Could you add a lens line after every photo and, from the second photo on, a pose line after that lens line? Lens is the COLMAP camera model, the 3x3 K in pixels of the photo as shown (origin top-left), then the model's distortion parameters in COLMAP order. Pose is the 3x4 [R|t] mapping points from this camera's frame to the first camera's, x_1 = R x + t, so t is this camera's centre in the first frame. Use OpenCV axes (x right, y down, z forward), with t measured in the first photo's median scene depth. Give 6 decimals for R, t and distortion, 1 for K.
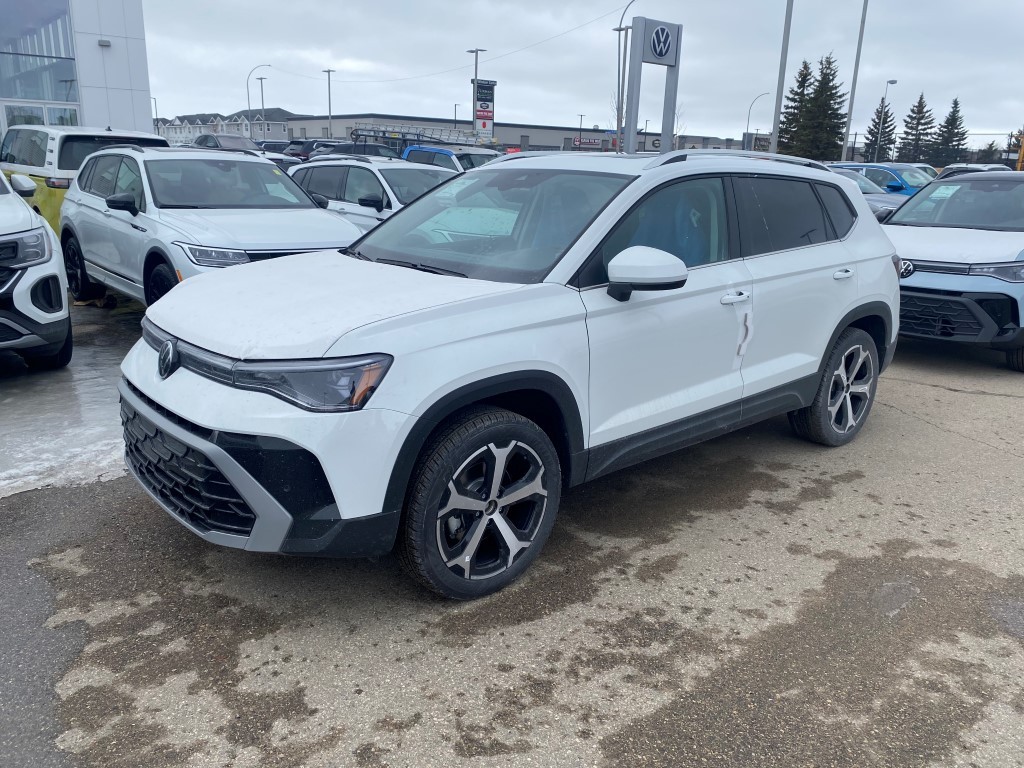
lens RADIAL K [[777.5, 0, 510.1], [0, 777.5, 375.0], [0, 0, 1]] dist [0.027641, -0.014322]
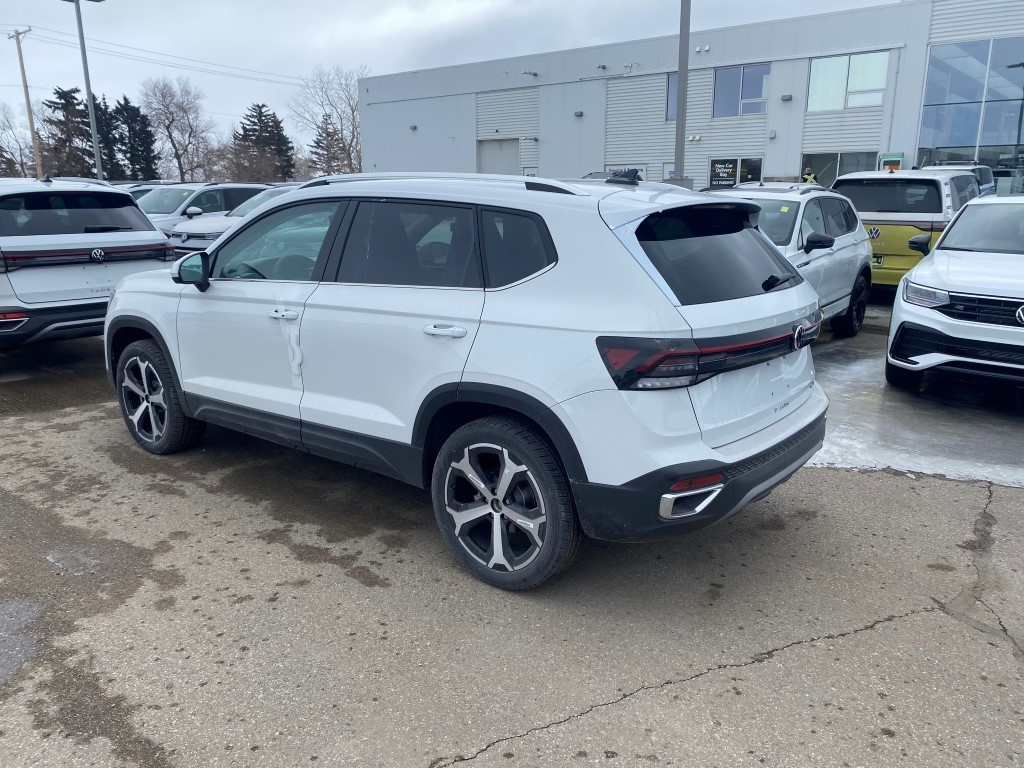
lens RADIAL K [[777.5, 0, 508.7], [0, 777.5, 391.0], [0, 0, 1]] dist [0.027641, -0.014322]
pose [[0.178193, 0.209064, -0.961530, 1.748937], [-0.245607, 0.955690, 0.162278, -0.314277], [0.952851, 0.207241, 0.221645, 1.377266]]
